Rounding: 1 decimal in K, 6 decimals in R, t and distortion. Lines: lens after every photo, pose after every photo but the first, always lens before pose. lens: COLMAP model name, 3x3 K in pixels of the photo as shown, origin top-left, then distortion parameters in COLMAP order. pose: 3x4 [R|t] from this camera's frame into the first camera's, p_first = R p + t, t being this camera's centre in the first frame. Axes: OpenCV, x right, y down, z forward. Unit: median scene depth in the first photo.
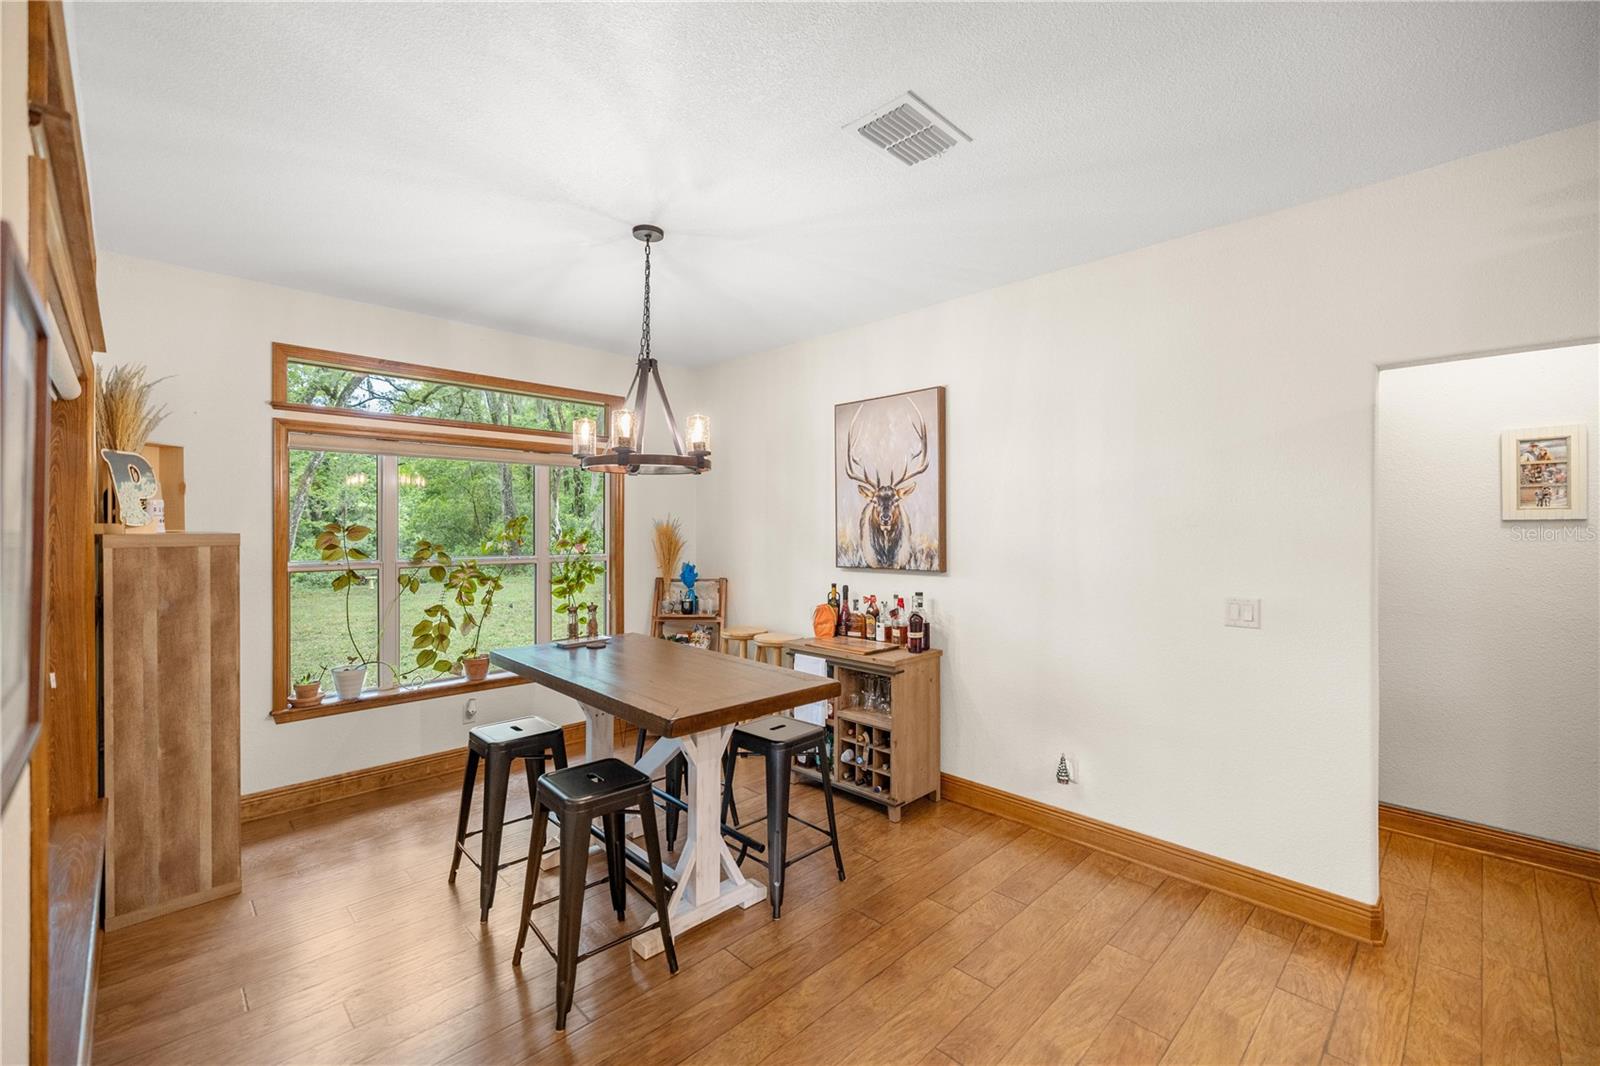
lens RADIAL K [[672.4, 0, 799.8], [0, 672.4, 525.6], [0, 0, 1]] dist [-0.001177, 0.000044]
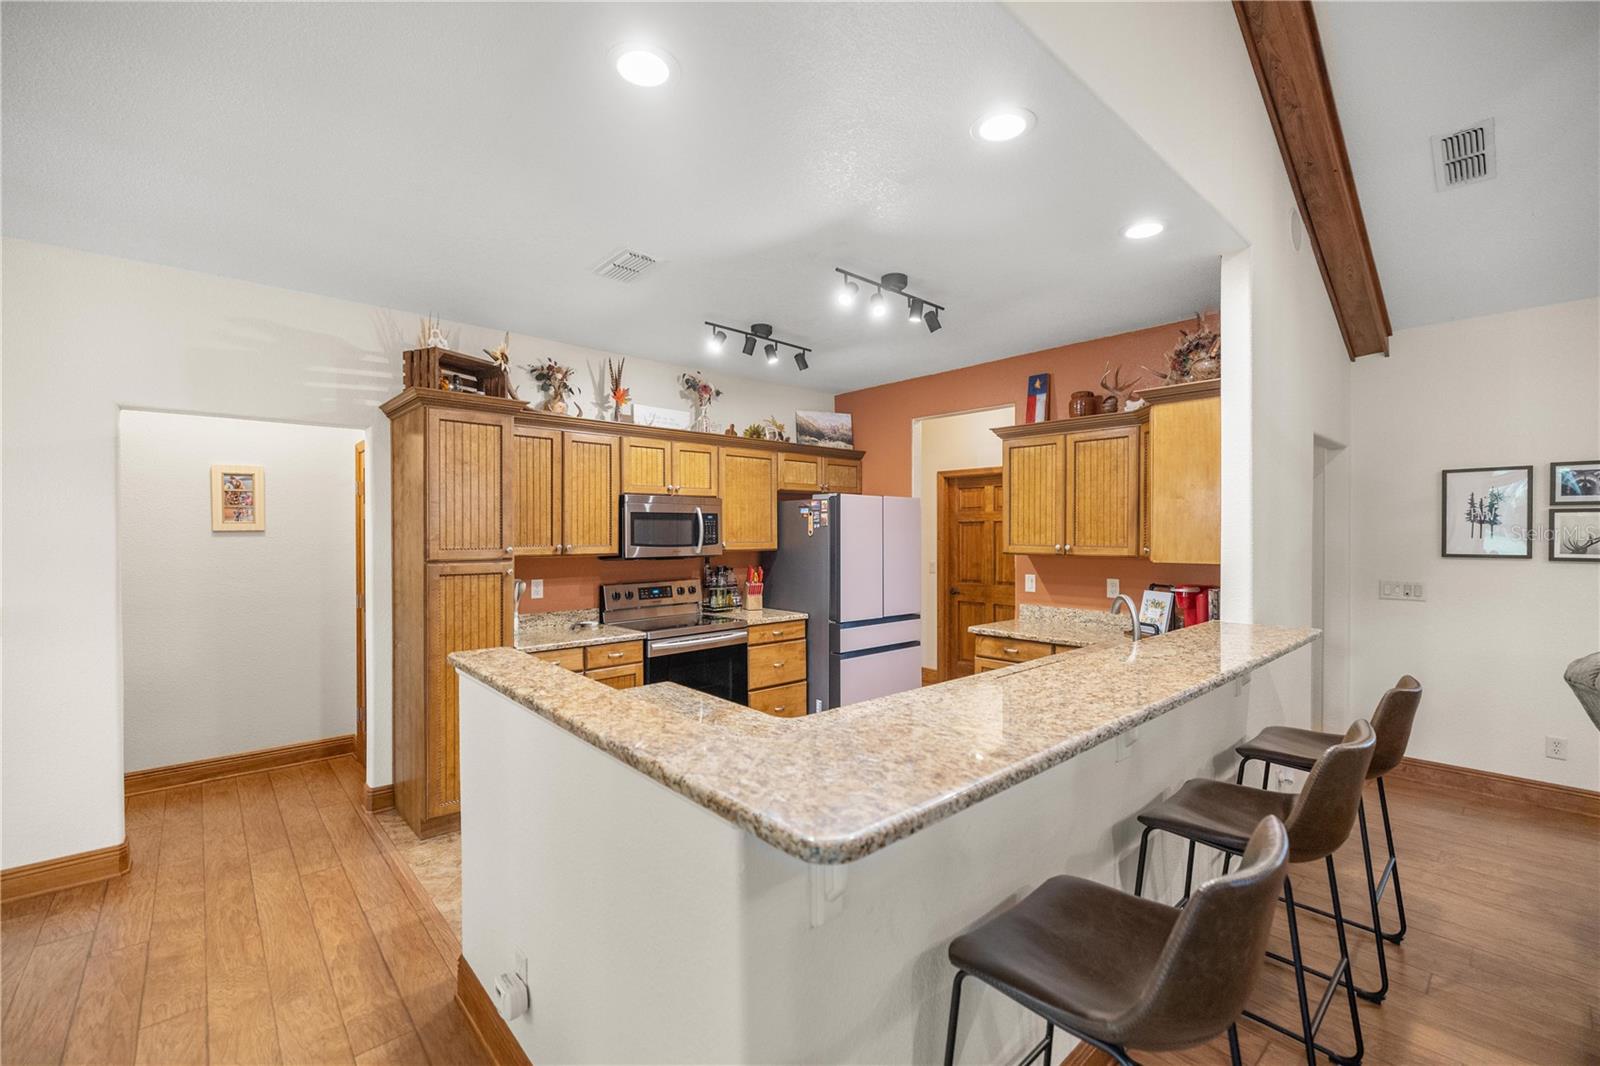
lens RADIAL K [[669.0, 0, 793.5], [0, 669.0, 539.4], [0, 0, 1]] dist [-0.000167, -0.000052]
pose [[0.046068, -0.011691, 0.998870, -0.205760], [0.000086, 0.999932, 0.011700, -0.005109], [-0.998938, -0.000453, 0.046066, -0.193085]]
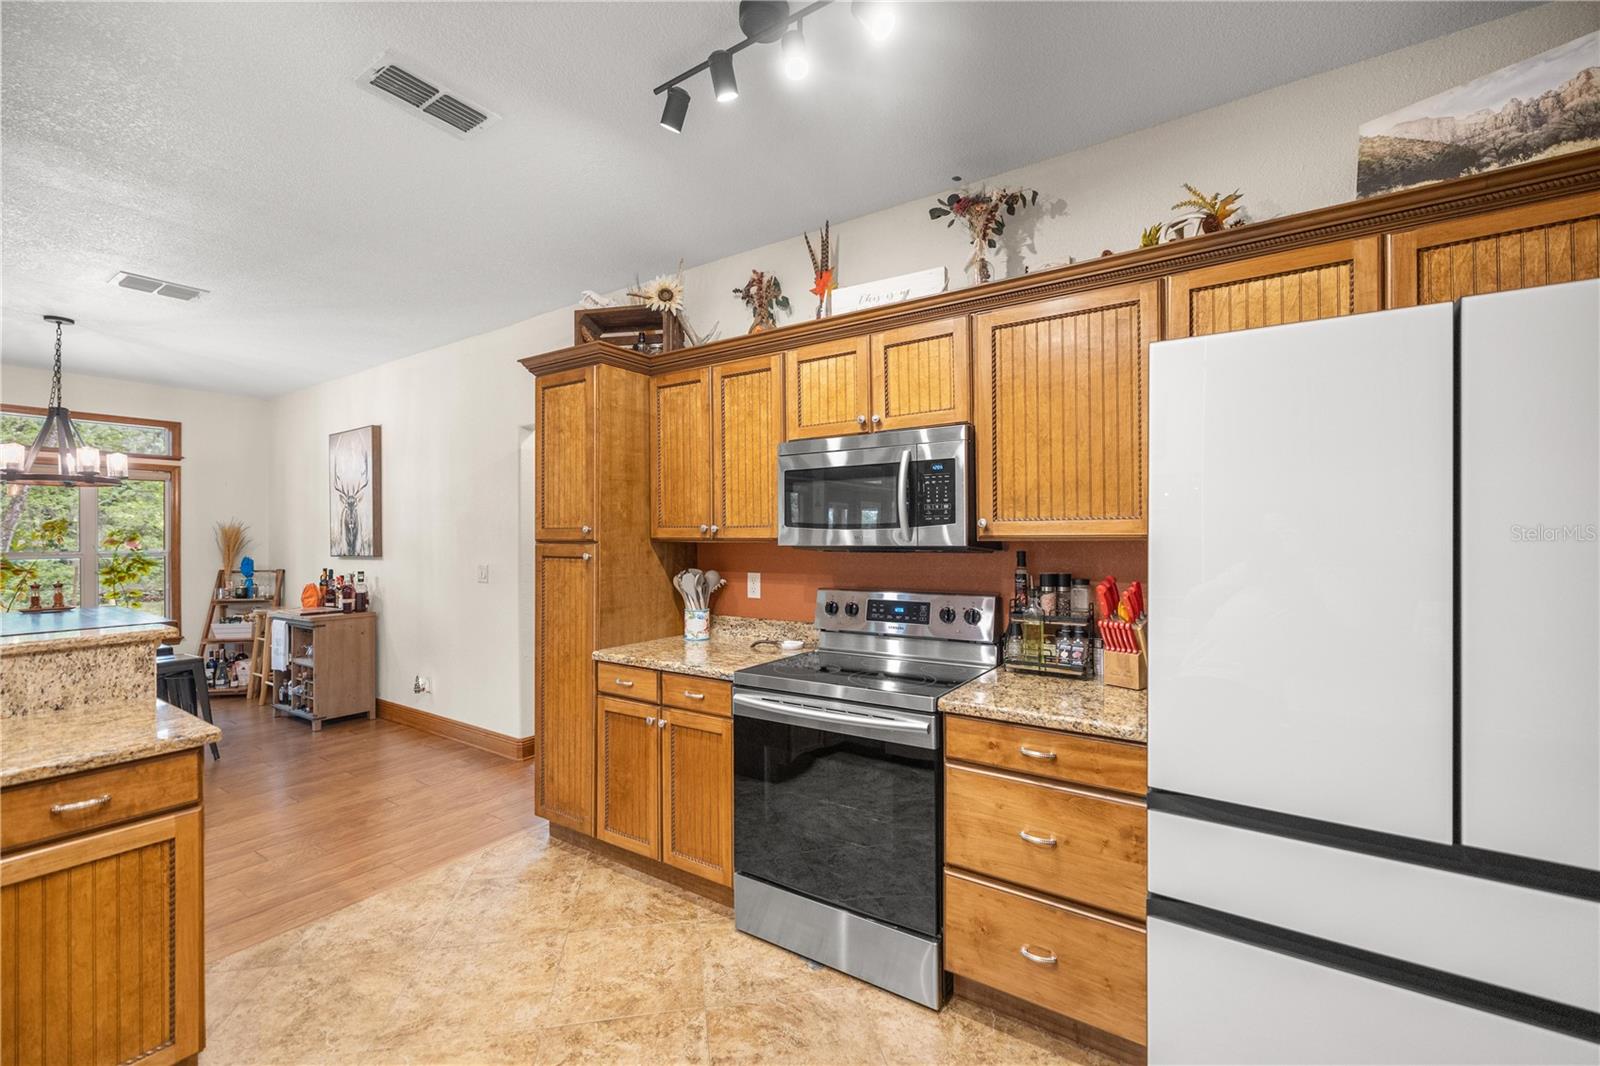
lens RADIAL K [[669.3, 0, 796.4], [0, 669.3, 532.4], [0, 0, 1]] dist [0.000583, 0.000219]
pose [[0.981134, -0.006951, 0.193206, 0.802701], [0.007429, 0.999971, -0.001752, 0.026972], [-0.193188, 0.003154, 0.981157, -0.548664]]
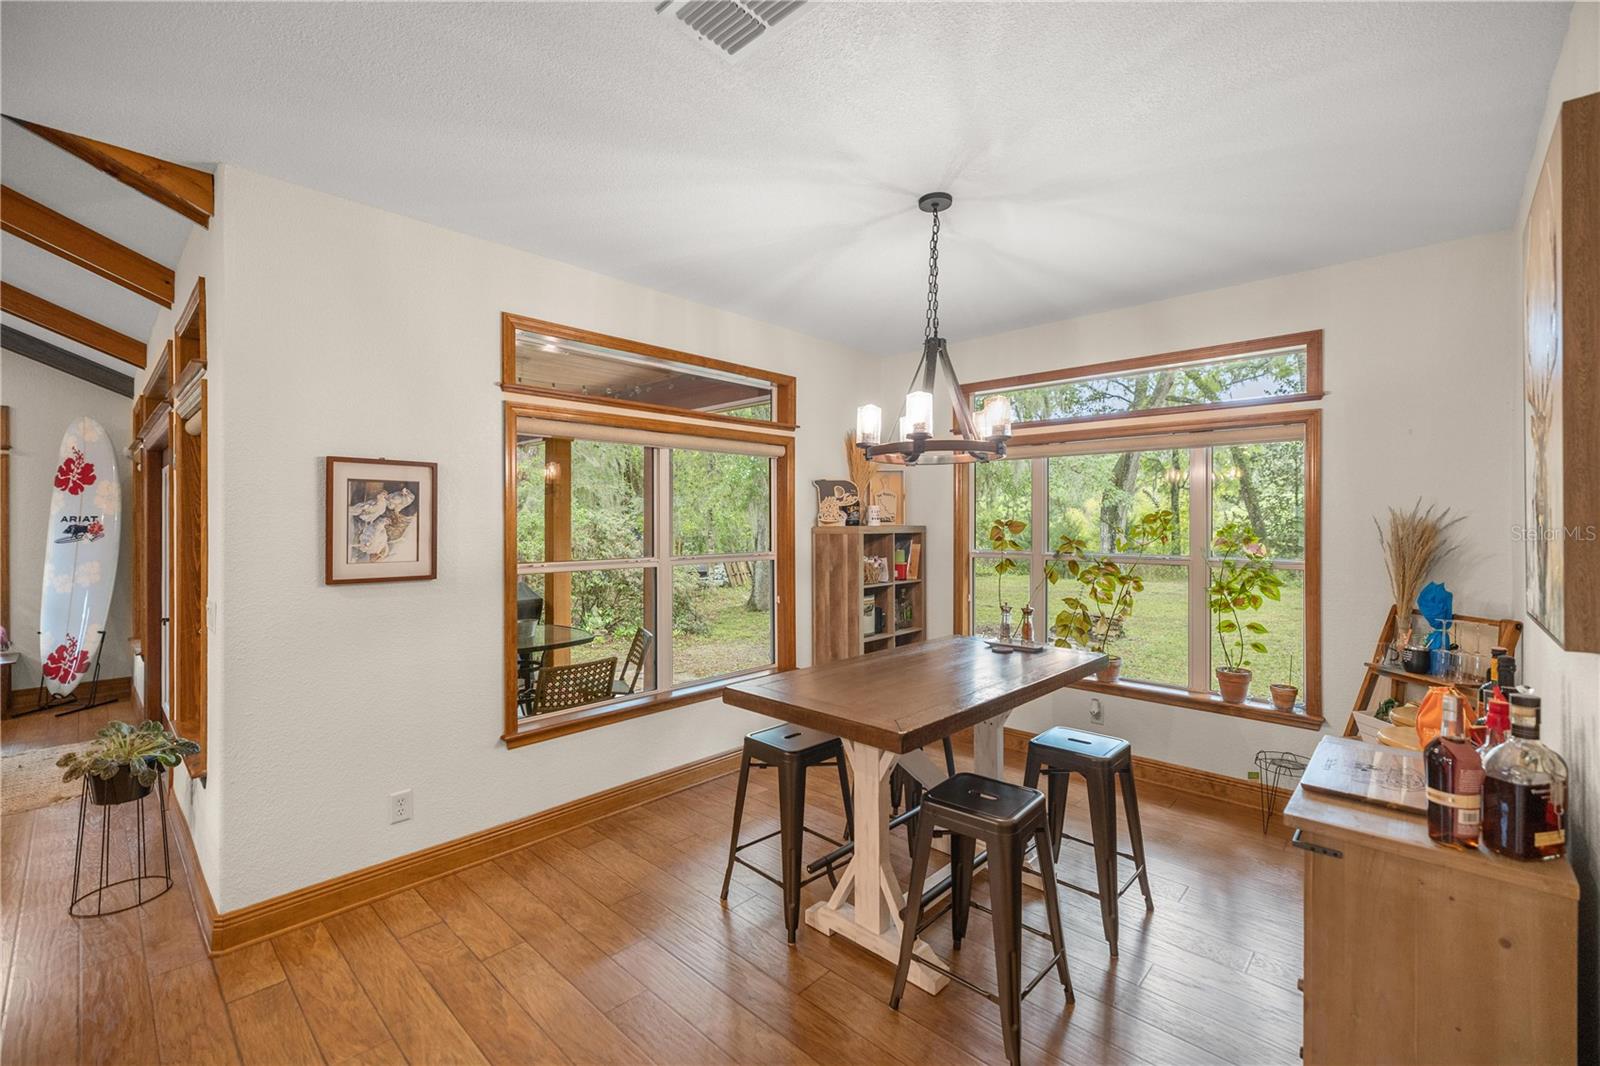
lens RADIAL K [[672.4, 0, 799.8], [0, 672.4, 525.6], [0, 0, 1]] dist [-0.001177, 0.000044]
pose [[0.037457, 0.002710, -0.999295, 0.527694], [0.002841, 0.999992, 0.002818, 0.003697], [0.999294, -0.002945, 0.037449, 0.598093]]
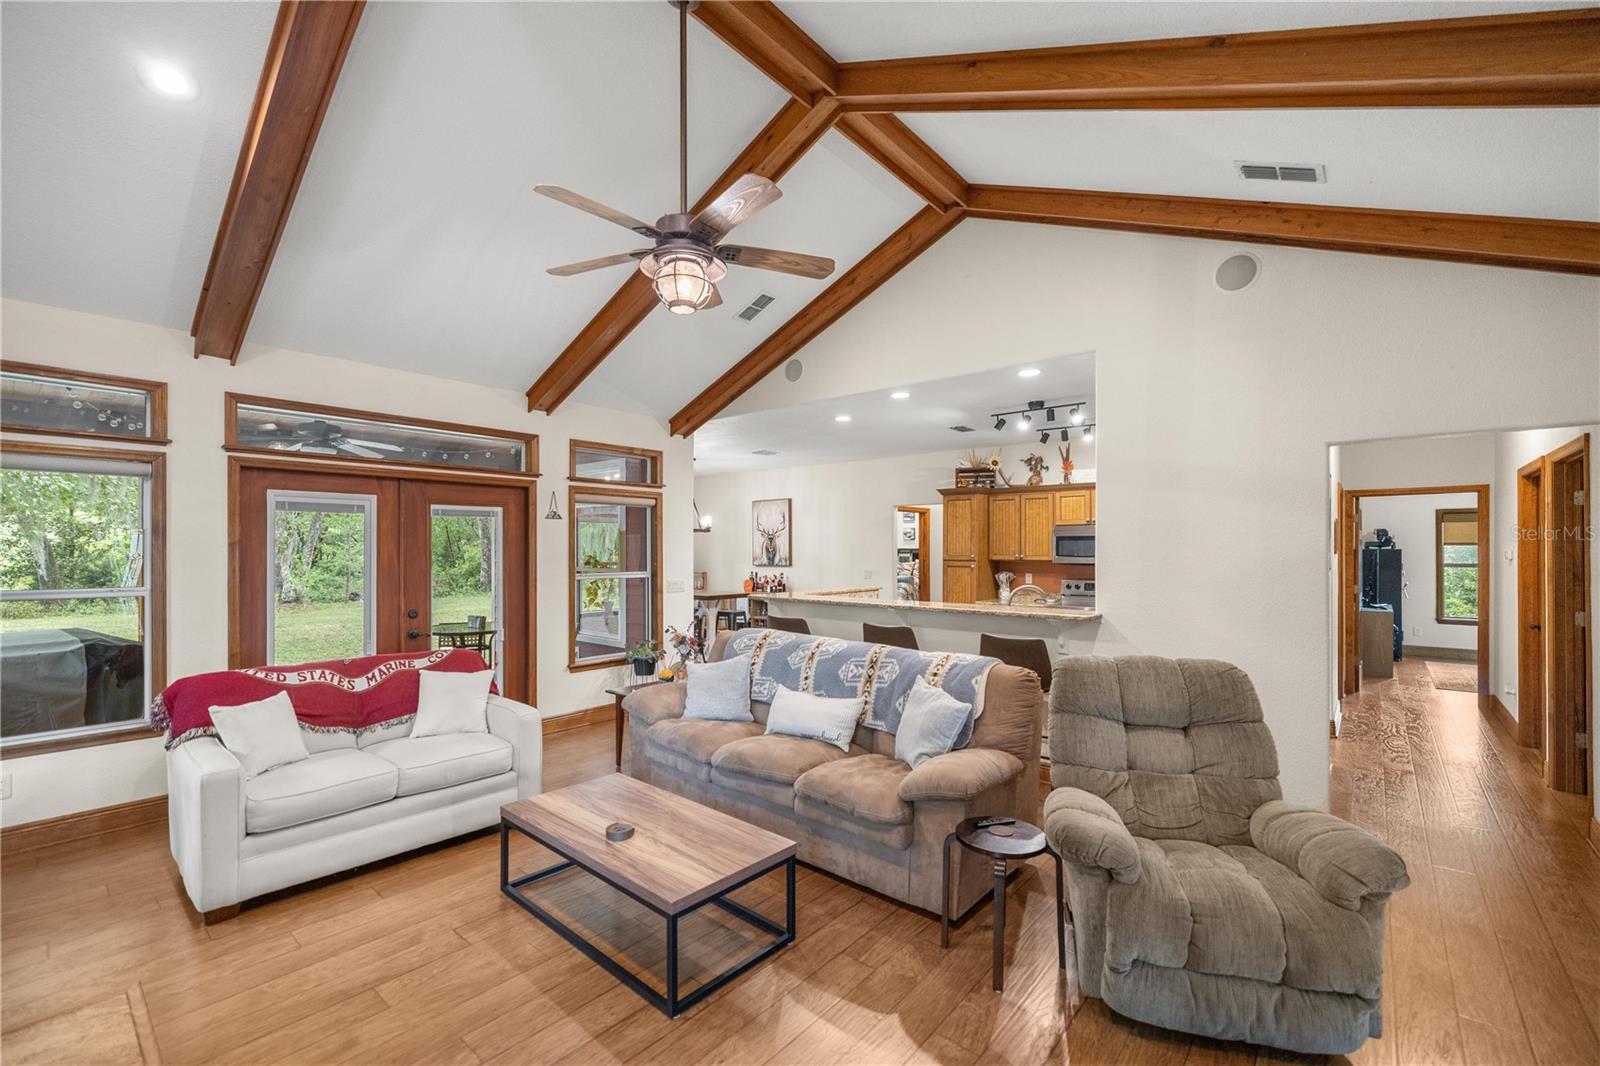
lens RADIAL K [[675.2, 0, 796.0], [0, 675.2, 552.0], [0, 0, 1]] dist [0.001375, 0.000187]
pose [[0.996295, -0.001520, 0.085991, -0.002808], [0.000868, 0.999971, 0.007620, -0.008688], [-0.086000, -0.007517, 0.996267, -1.765870]]
